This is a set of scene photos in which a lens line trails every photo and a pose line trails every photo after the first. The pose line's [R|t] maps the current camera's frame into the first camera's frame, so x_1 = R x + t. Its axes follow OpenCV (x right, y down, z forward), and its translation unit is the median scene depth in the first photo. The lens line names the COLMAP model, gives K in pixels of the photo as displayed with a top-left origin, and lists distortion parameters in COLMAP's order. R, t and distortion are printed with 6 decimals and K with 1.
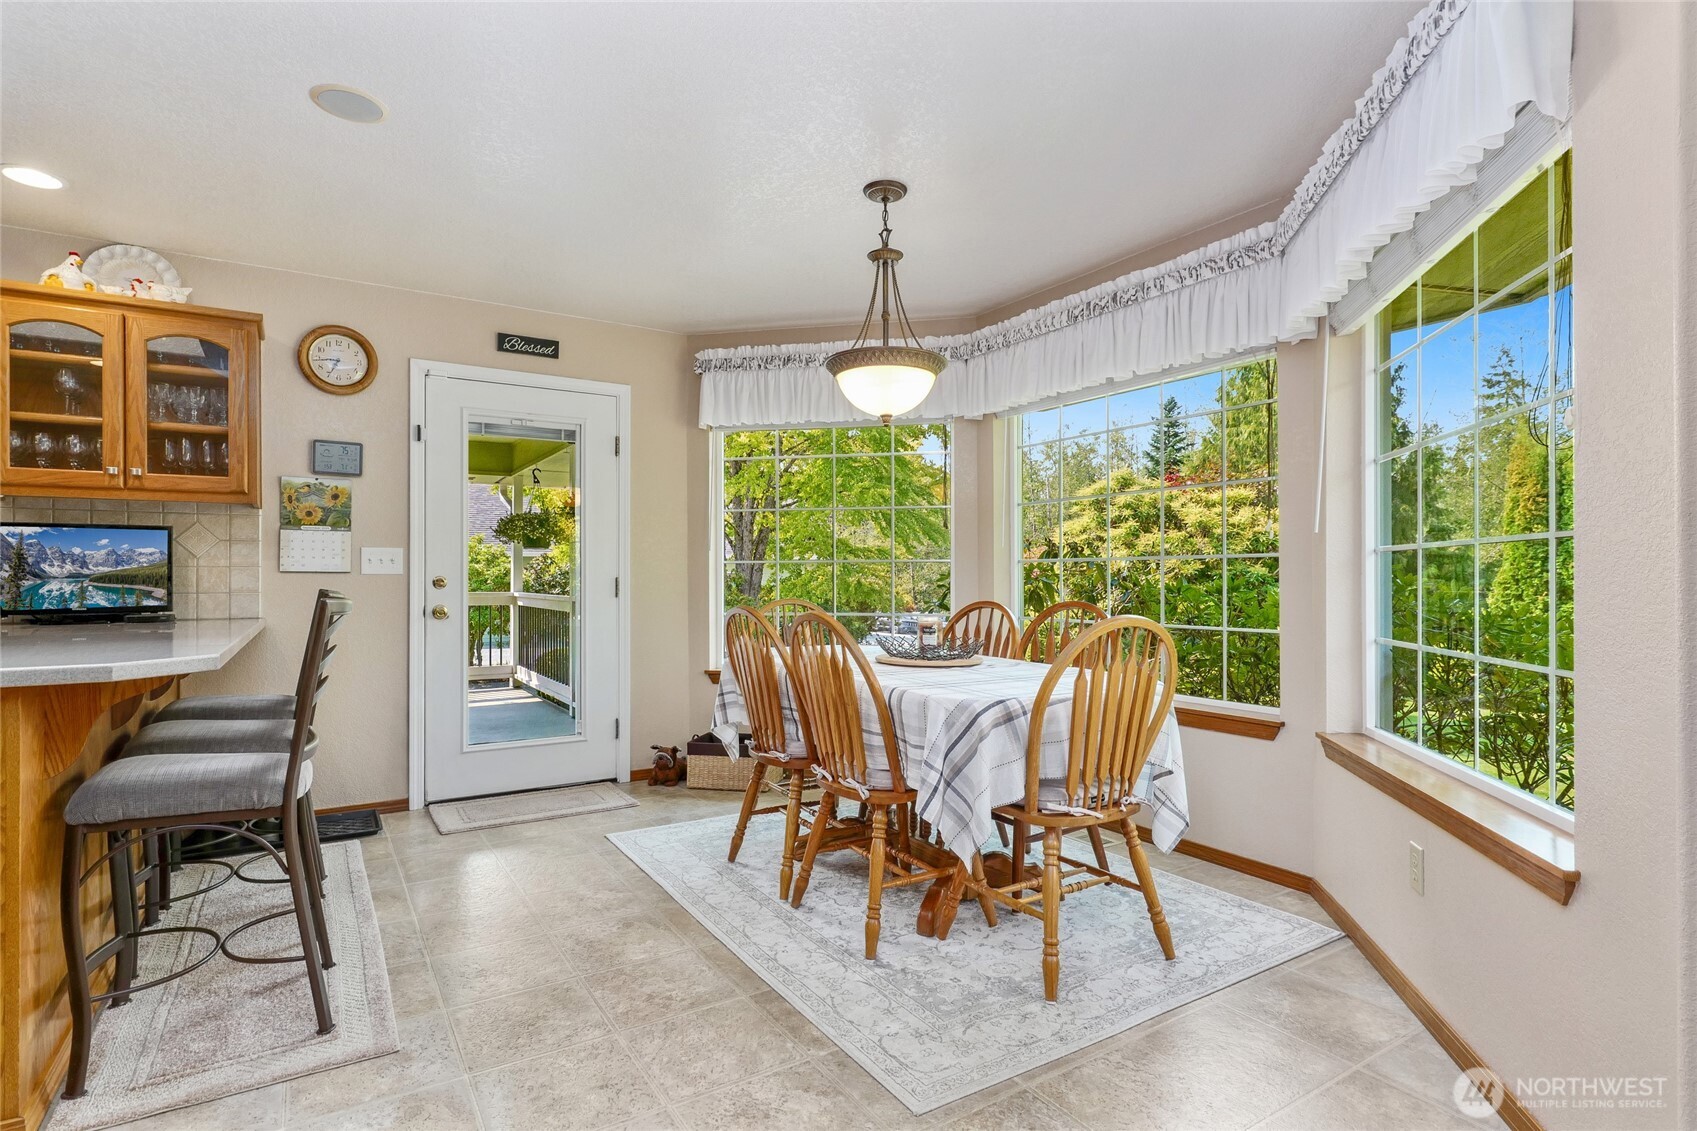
lens RADIAL K [[849.4, 0, 852.0], [0, 849.4, 576.2], [0, 0, 1]] dist [-0.004253, -0.000016]
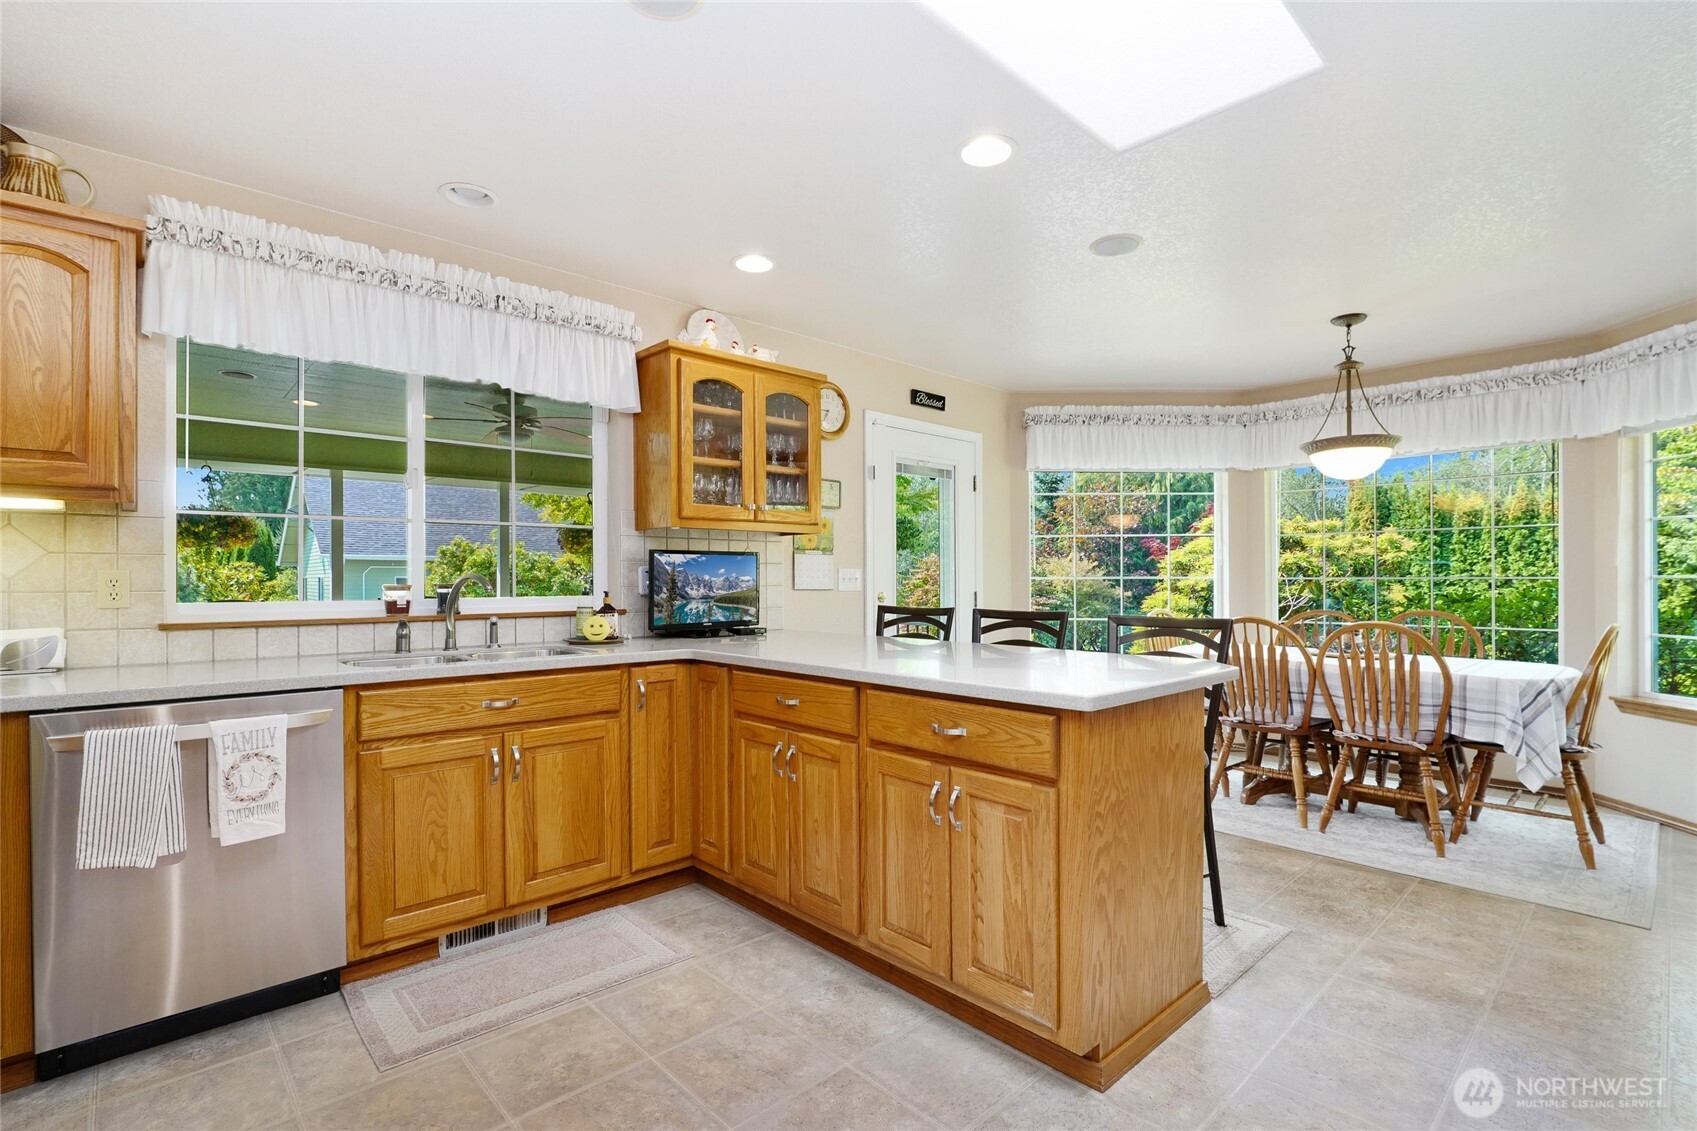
lens RADIAL K [[791.7, 0, 857.9], [0, 791.7, 574.4], [0, 0, 1]] dist [-0.001305, -0.000014]
pose [[0.980037, 0.000341, 0.198814, -0.915435], [0.000289, 0.999995, -0.003137, -0.026333], [-0.198814, 0.003132, 0.980032, -0.106542]]
